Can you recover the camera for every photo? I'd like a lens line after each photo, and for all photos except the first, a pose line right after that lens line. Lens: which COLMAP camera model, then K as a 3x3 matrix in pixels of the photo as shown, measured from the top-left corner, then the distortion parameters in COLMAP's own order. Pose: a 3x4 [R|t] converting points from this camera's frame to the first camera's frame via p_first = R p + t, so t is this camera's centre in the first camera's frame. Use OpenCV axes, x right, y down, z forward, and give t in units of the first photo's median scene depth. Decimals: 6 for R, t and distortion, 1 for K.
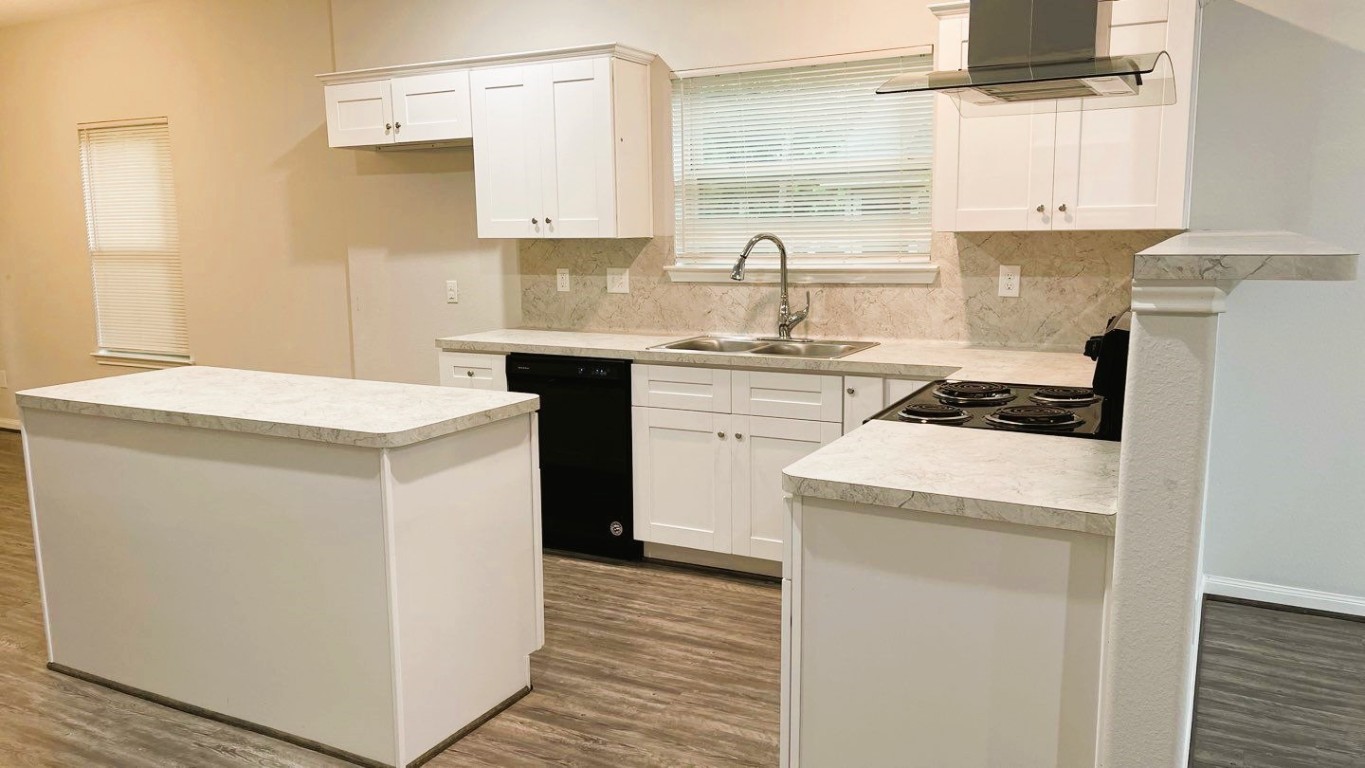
lens RADIAL K [[1024.9, 0, 682.9], [0, 1024.9, 384.5], [0, 0, 1]] dist [0.056708, -0.072833]
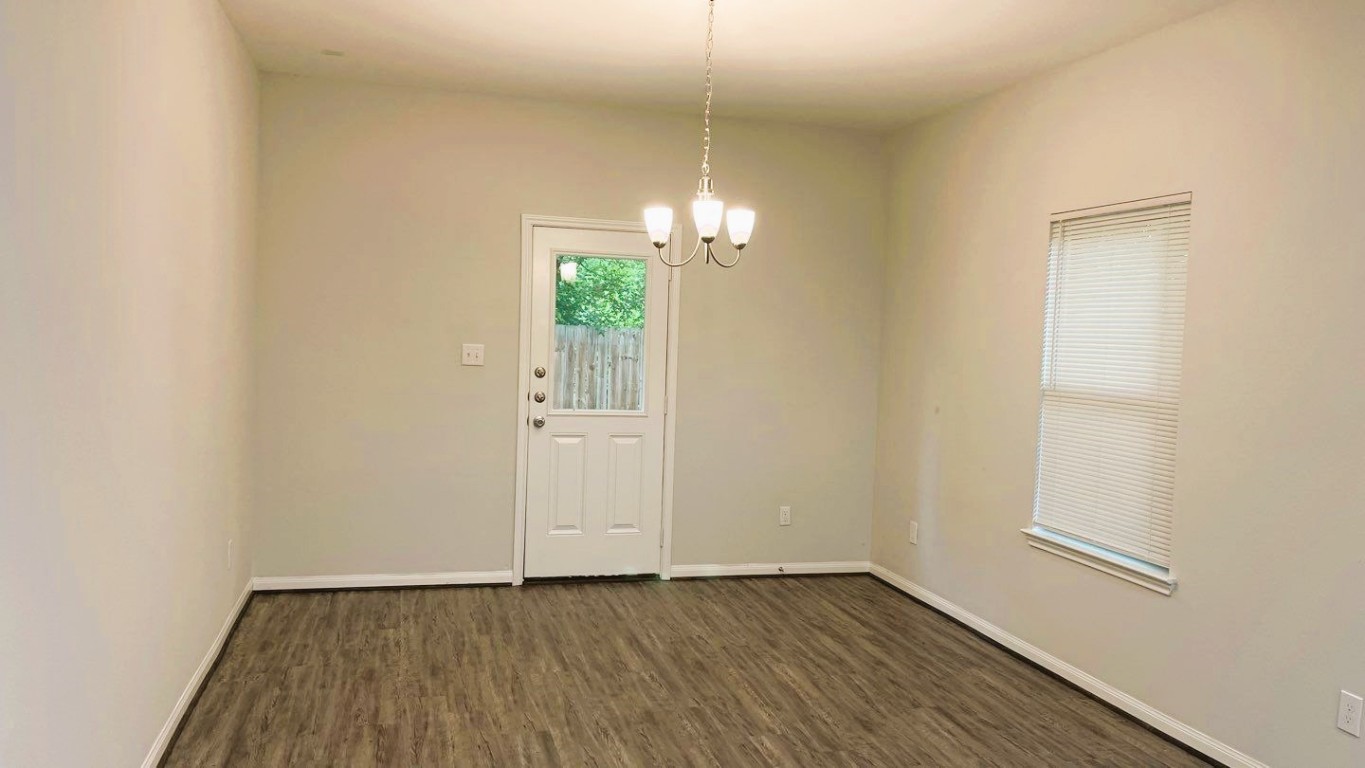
lens RADIAL K [[1024.9, 0, 677.3], [0, 1024.9, 391.7], [0, 0, 1]] dist [0.056708, -0.072833]
pose [[0.676202, 0.078600, -0.732512, -0.322894], [-0.153435, 0.987514, -0.035677, -0.091716], [0.720561, 0.136518, 0.679819, 0.489978]]
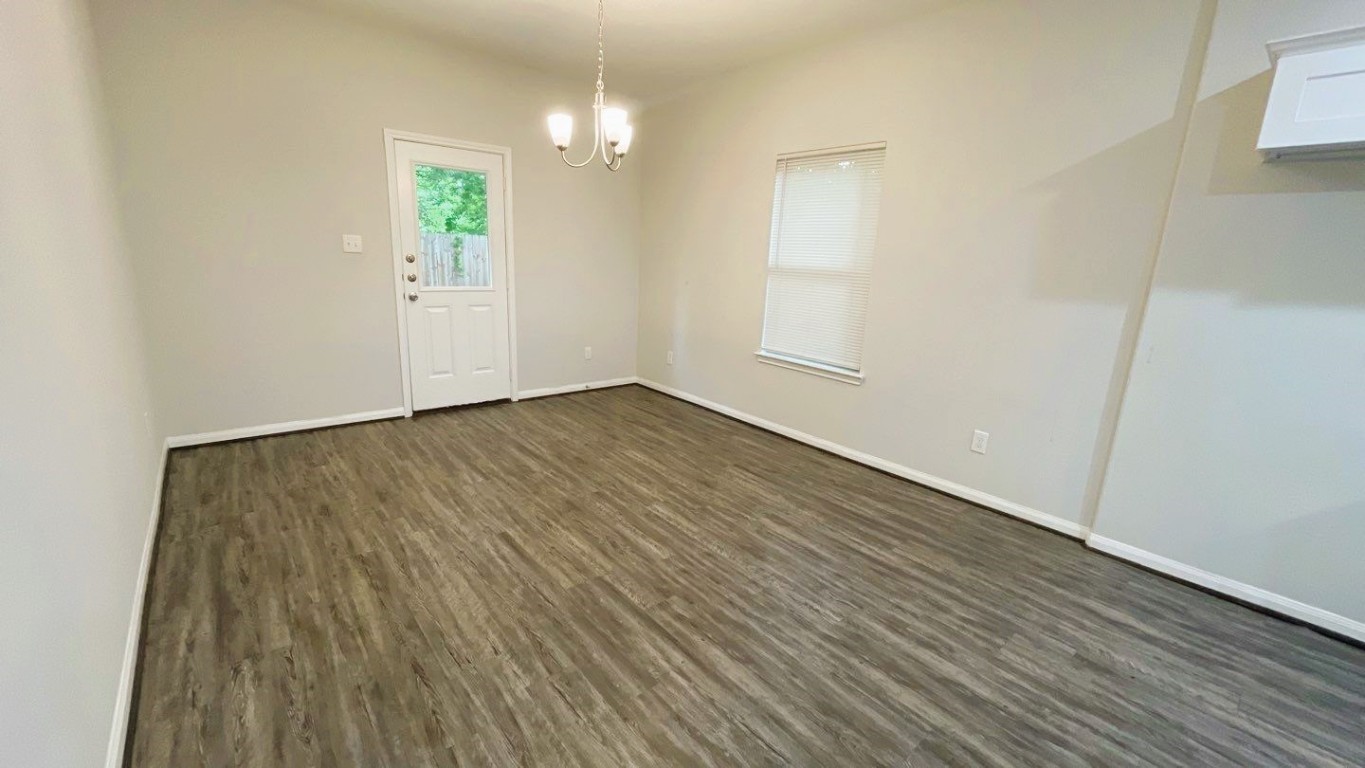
lens RADIAL K [[549.9, 0, 676.2], [0, 549.9, 382.2], [0, 0, 1]] dist [-0.002165, 0.000959]
pose [[0.920990, 0.138901, -0.363984, -0.621008], [-0.110902, 0.989102, 0.096839, -0.069734], [0.373468, -0.048821, 0.926357, 0.550375]]
